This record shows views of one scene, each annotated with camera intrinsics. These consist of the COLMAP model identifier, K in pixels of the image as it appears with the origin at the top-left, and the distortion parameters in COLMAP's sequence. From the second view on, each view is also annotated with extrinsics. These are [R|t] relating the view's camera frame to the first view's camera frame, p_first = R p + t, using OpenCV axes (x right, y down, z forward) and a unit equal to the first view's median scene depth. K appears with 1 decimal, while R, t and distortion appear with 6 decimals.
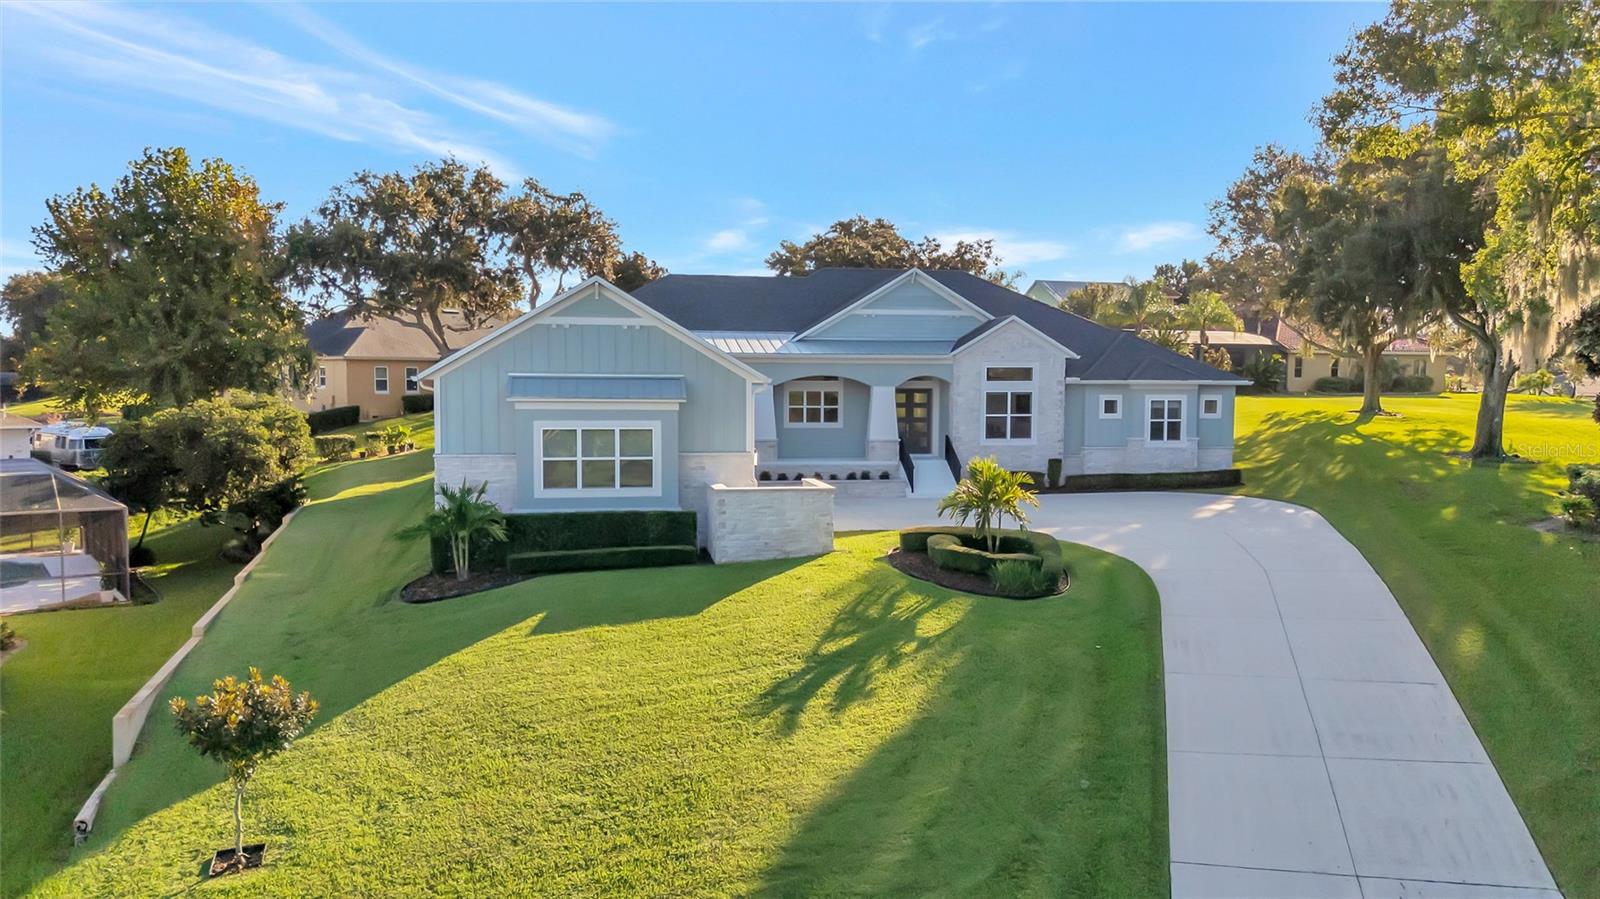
lens RADIAL K [[1206.1, 0, 800.5], [0, 1206.1, 447.5], [0, 0, 1]] dist [0.011380, -0.001218]
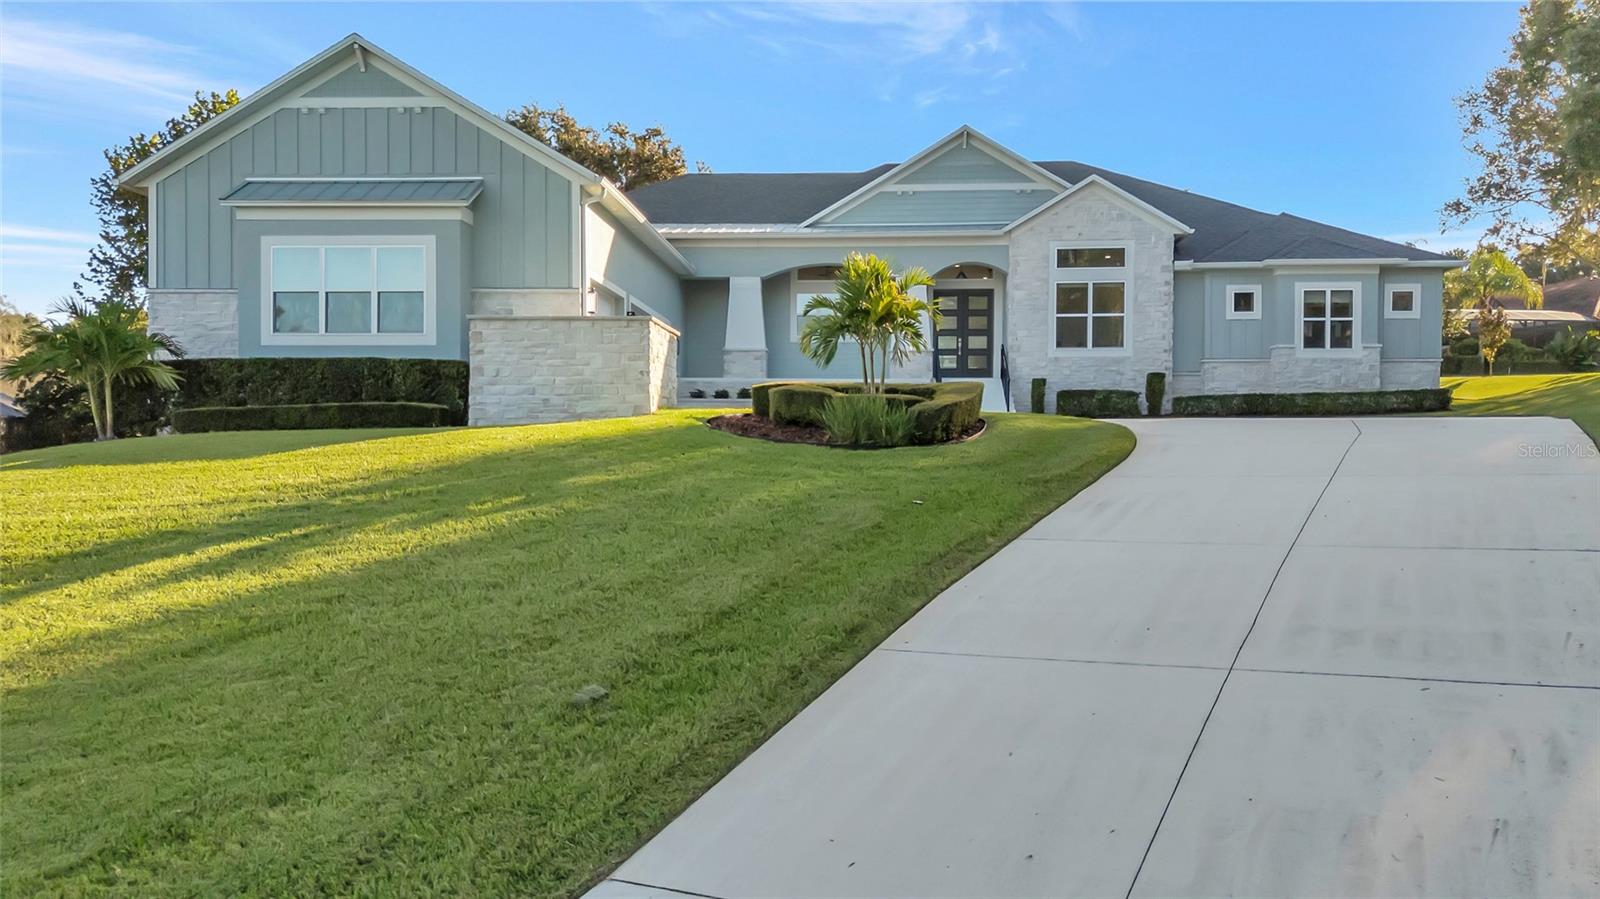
lens RADIAL K [[1206.1, 0, 797.1], [0, 1206.1, 453.1], [0, 0, 1]] dist [0.011380, -0.001218]
pose [[0.971100, 0.001509, -0.238668, 0.174104], [-0.013513, 0.998723, -0.048671, 0.092221], [0.238290, 0.050490, 0.969881, 0.264008]]
